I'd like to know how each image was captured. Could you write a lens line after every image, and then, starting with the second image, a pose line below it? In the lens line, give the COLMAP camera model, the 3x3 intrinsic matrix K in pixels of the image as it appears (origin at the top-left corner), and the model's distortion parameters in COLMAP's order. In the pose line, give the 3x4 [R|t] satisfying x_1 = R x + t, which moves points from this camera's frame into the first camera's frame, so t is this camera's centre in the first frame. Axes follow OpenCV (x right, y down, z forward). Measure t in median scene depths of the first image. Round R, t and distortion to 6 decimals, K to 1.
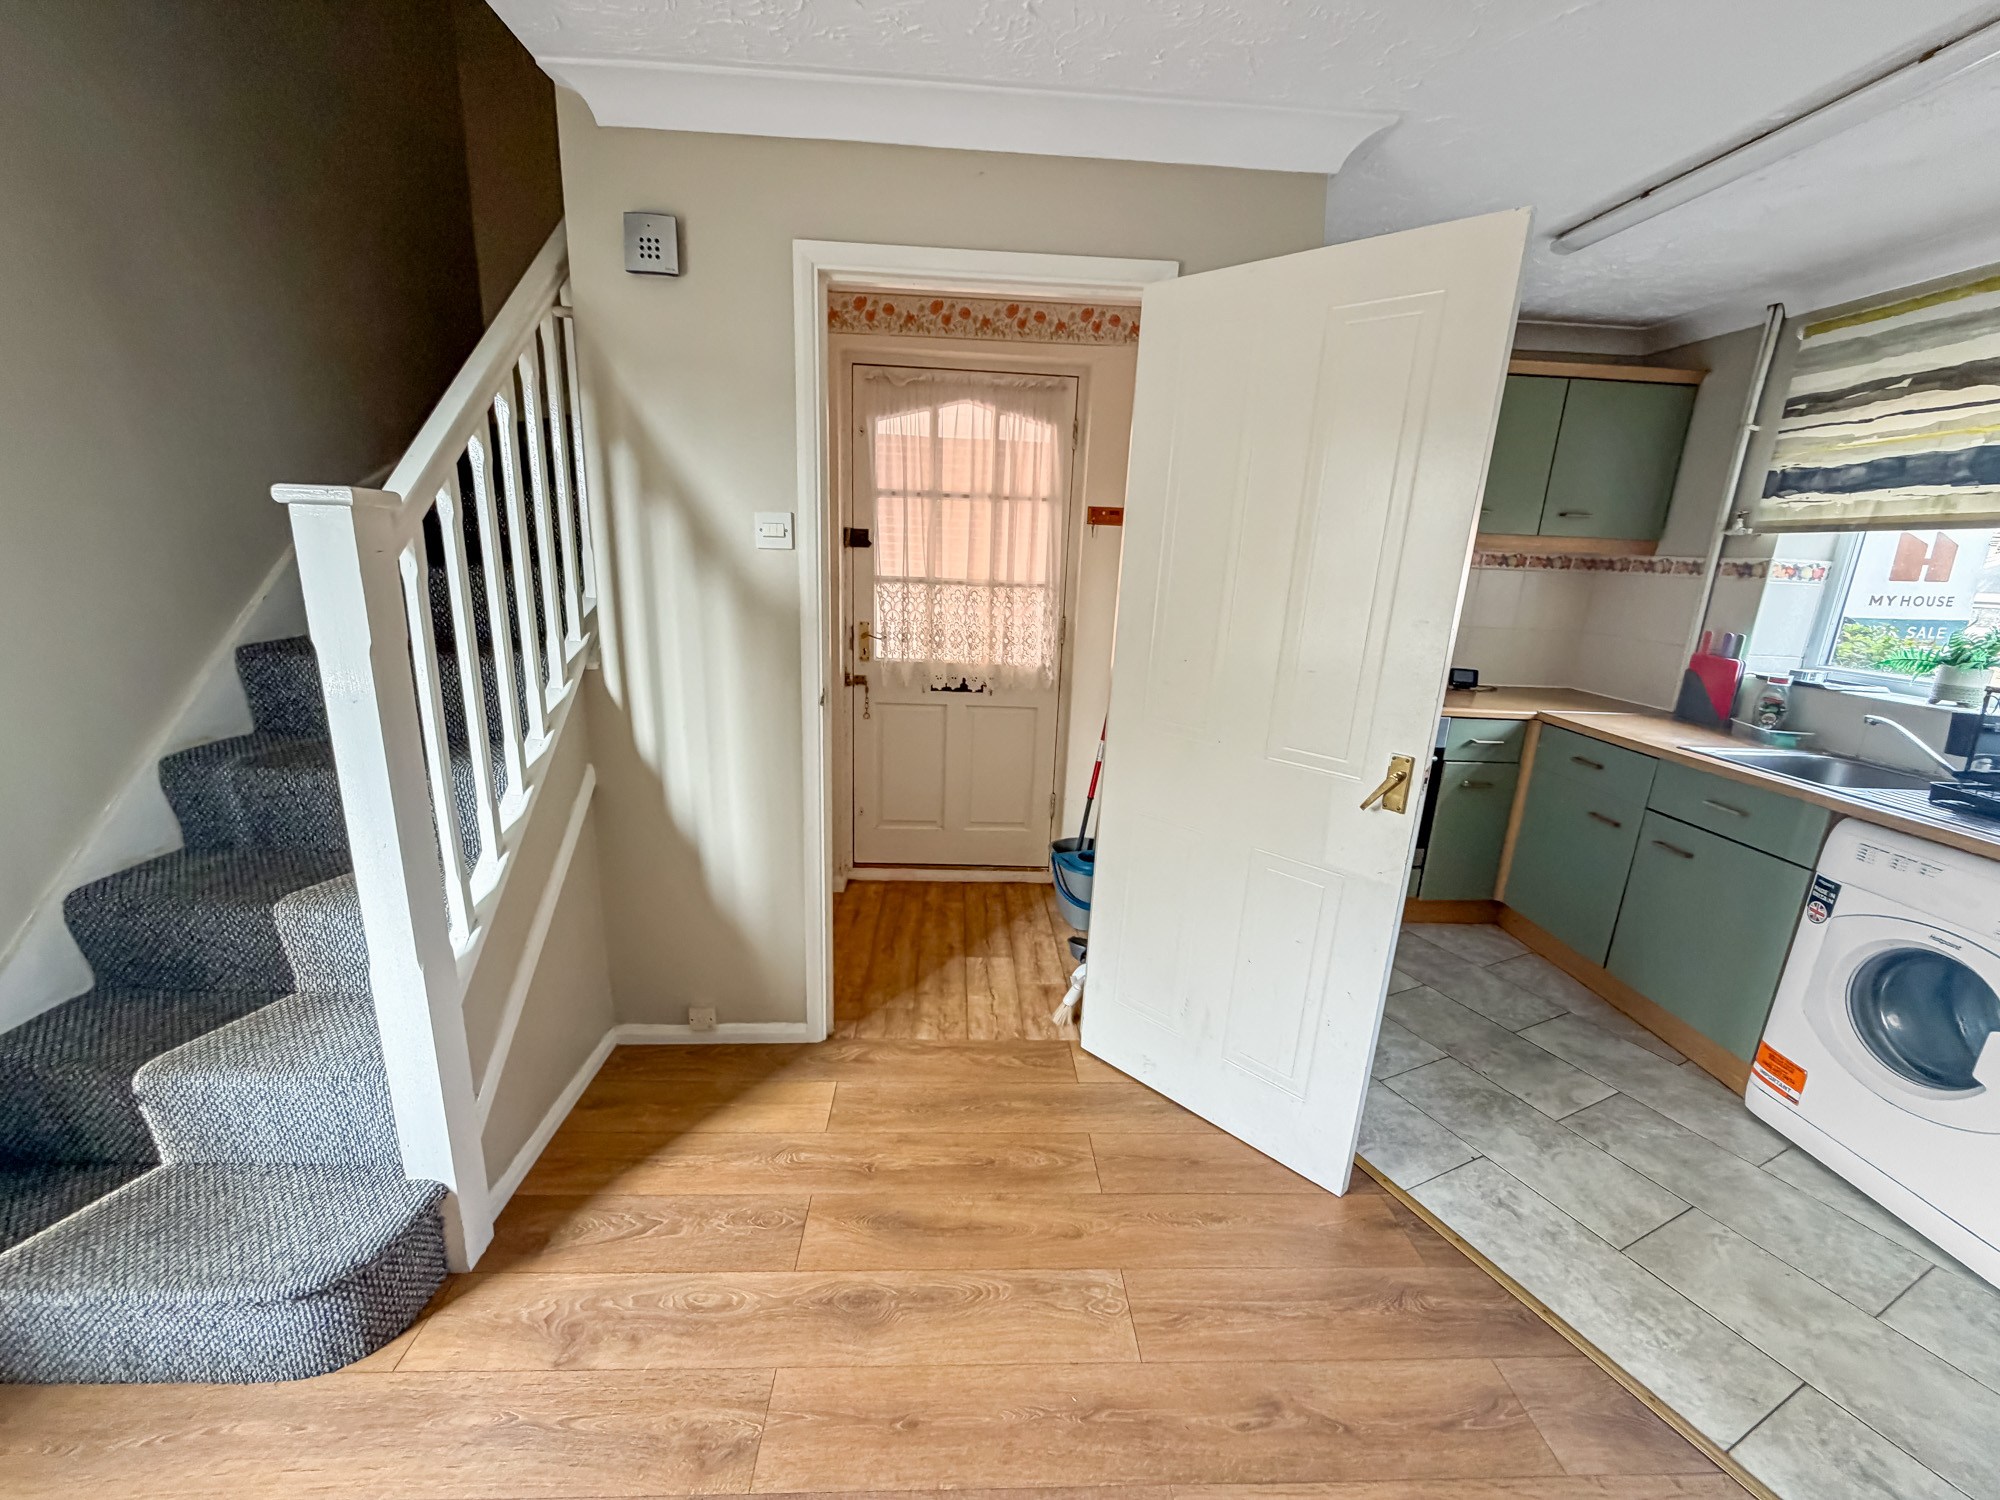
lens RADIAL K [[809.8, 0, 1001.8], [0, 809.8, 740.4], [0, 0, 1]] dist [-0.000213, -0.000506]
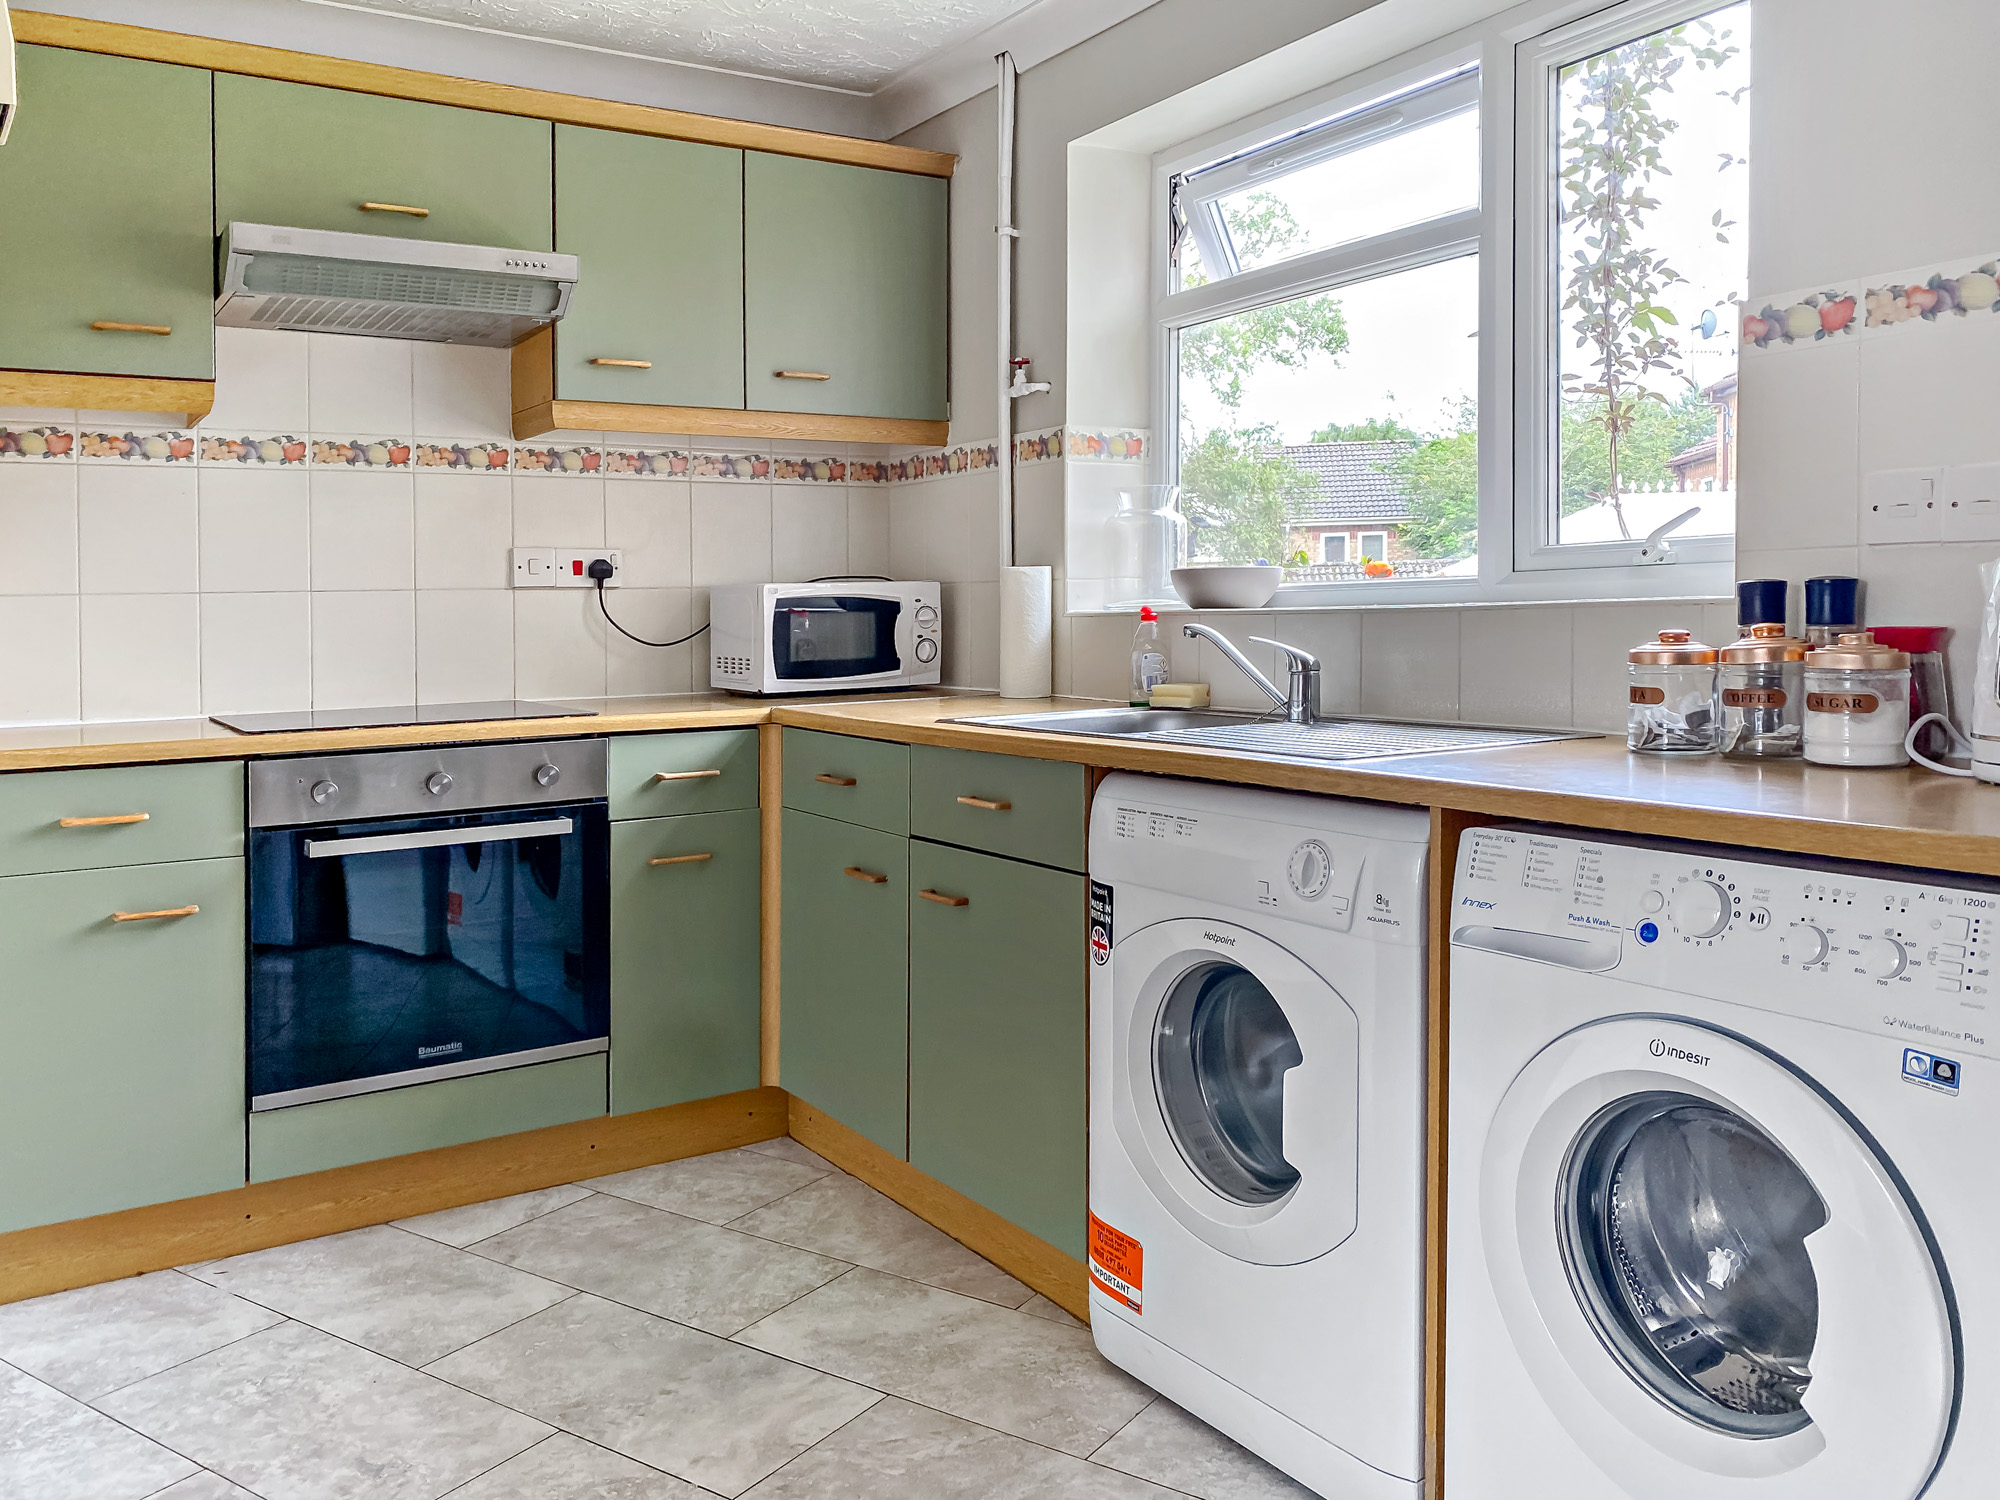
lens RADIAL K [[1577.5, 0, 952.8], [0, 1577.5, 623.6], [0, 0, 1]] dist [0.023074, -0.041112]
pose [[0.874009, -0.071118, 0.480678, 0.333568], [0.172954, 0.969978, -0.170967, 0.136209], [-0.454088, 0.232562, 0.860069, 0.039329]]
